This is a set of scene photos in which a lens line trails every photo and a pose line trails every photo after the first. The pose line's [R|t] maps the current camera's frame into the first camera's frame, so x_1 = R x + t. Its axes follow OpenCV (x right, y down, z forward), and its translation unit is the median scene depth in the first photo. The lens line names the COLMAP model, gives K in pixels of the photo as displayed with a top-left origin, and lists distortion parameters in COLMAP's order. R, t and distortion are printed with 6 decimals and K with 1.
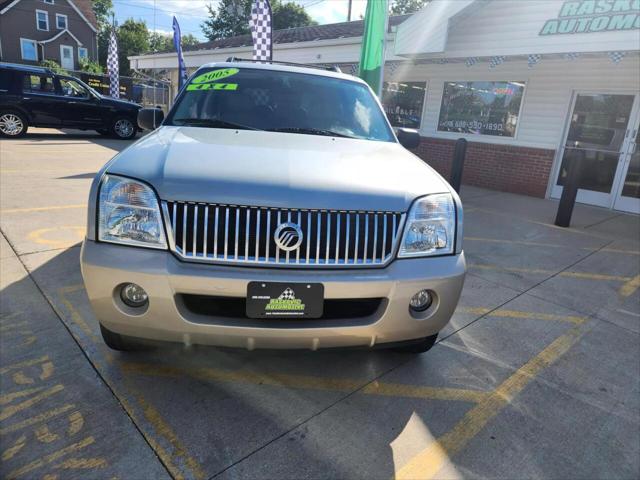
lens RADIAL K [[425.4, 0, 332.2], [0, 425.4, 223.7], [0, 0, 1]] dist [0.075618, -0.053760]
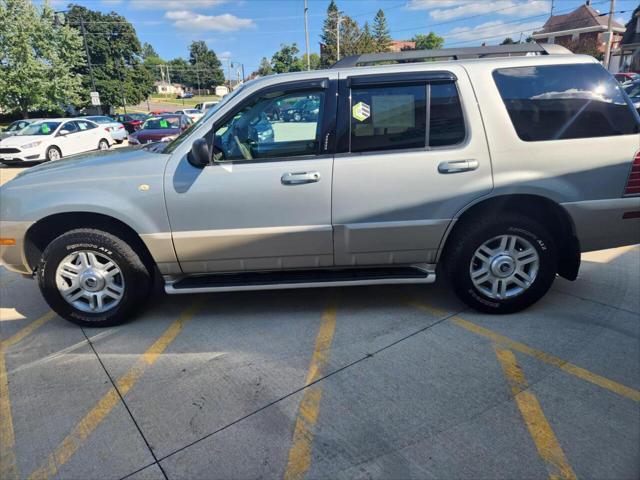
lens RADIAL K [[426.8, 0, 310.7], [0, 426.8, 239.2], [0, 0, 1]] dist [0.076481, -0.057034]
pose [[-0.129078, 0.214622, -0.968130, 1.243810], [-0.219531, 0.945888, 0.238961, -0.358324], [0.967029, 0.243379, -0.074977, 1.663683]]
